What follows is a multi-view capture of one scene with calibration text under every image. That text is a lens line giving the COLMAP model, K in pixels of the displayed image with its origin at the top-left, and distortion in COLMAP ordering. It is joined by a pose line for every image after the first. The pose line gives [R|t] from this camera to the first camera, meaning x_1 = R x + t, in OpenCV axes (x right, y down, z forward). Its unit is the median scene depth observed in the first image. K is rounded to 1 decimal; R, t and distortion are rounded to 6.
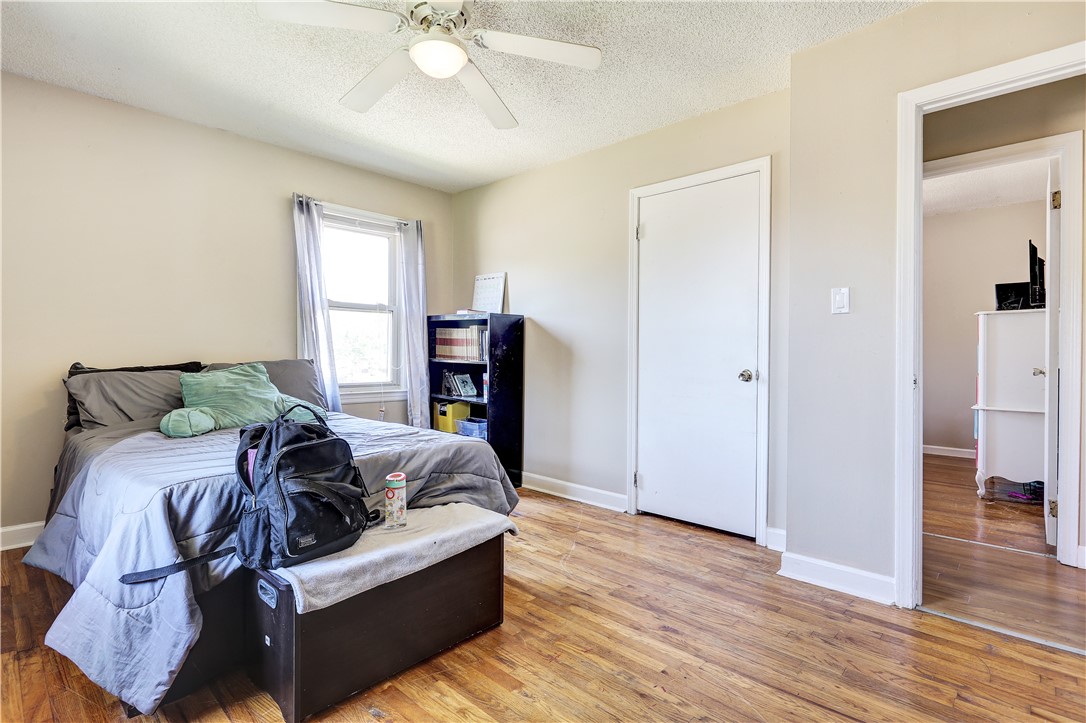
lens RADIAL K [[531.1, 0, 536.8], [0, 531.1, 356.9], [0, 0, 1]] dist [0.000184, 0.000629]
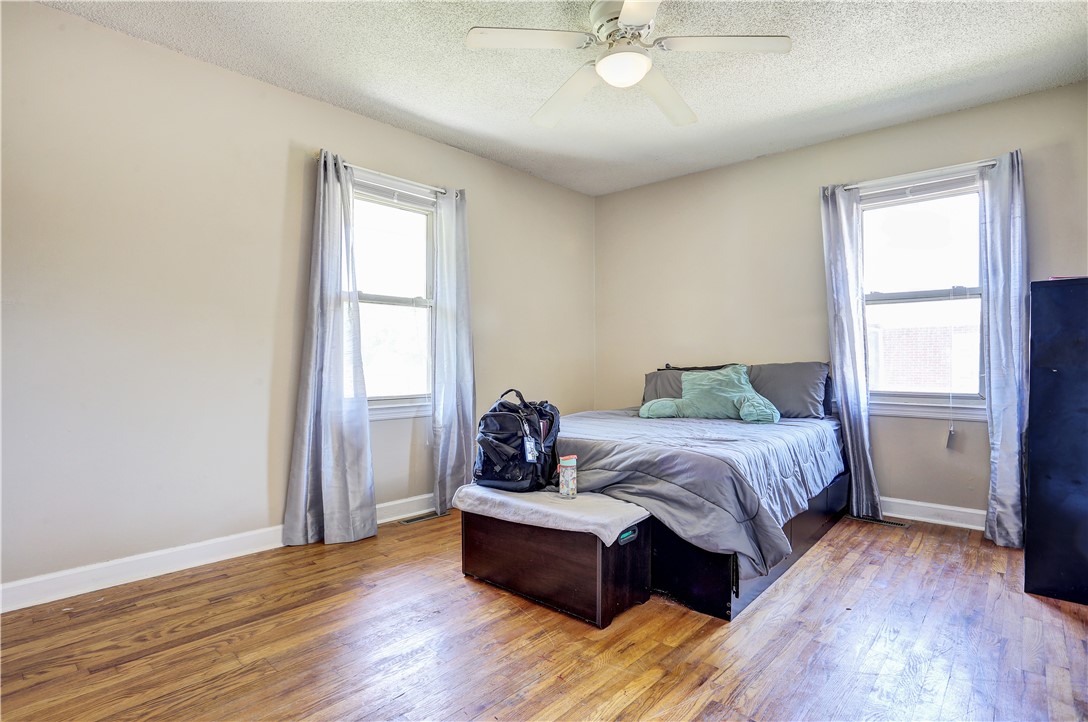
lens RADIAL K [[557.0, 0, 544.0], [0, 557.0, 361.0], [0, 0, 1]] dist [-0.002740, -0.000230]
pose [[0.032758, 0.000536, -0.999463, 0.906116], [0.001659, 0.999998, 0.000591, 0.002473], [0.999462, -0.001677, 0.032757, 0.804266]]
